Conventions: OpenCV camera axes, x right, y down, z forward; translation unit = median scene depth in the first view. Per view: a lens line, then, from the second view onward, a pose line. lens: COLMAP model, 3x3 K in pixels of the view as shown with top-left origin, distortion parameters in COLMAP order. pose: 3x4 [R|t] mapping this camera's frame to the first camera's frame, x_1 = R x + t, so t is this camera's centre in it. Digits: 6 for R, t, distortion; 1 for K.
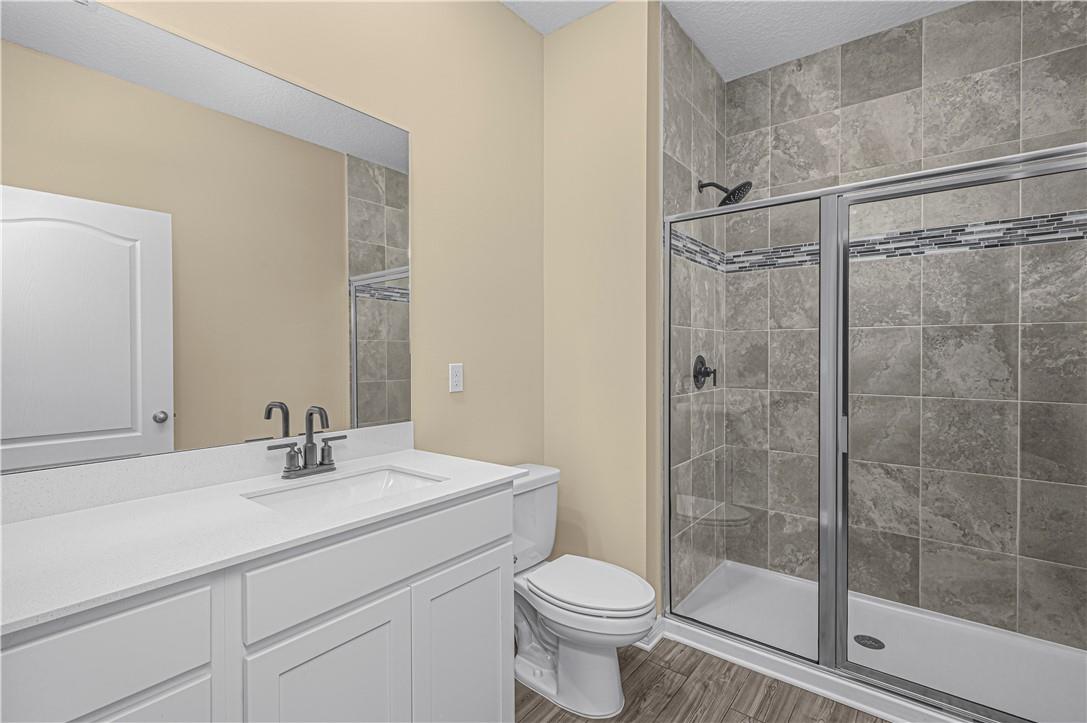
lens RADIAL K [[495.0, 0, 545.8], [0, 495.0, 359.7], [0, 0, 1]] dist [-0.005374, 0.000465]
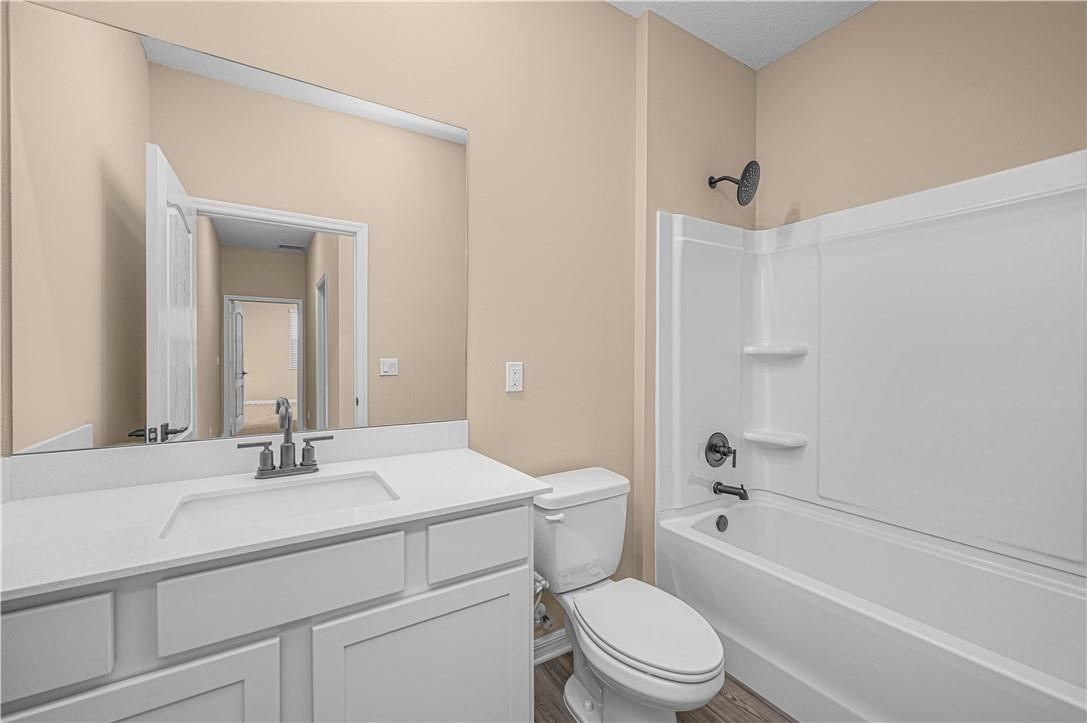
lens RADIAL K [[433.5, 0, 539.8], [0, 433.5, 360.7], [0, 0, 1]] dist [0.000293, -0.000140]
pose [[0.936937, 0.008520, -0.349394, 0.221808], [-0.007114, 0.999961, 0.005306, -0.000136], [0.349425, -0.002486, 0.936961, 0.295948]]
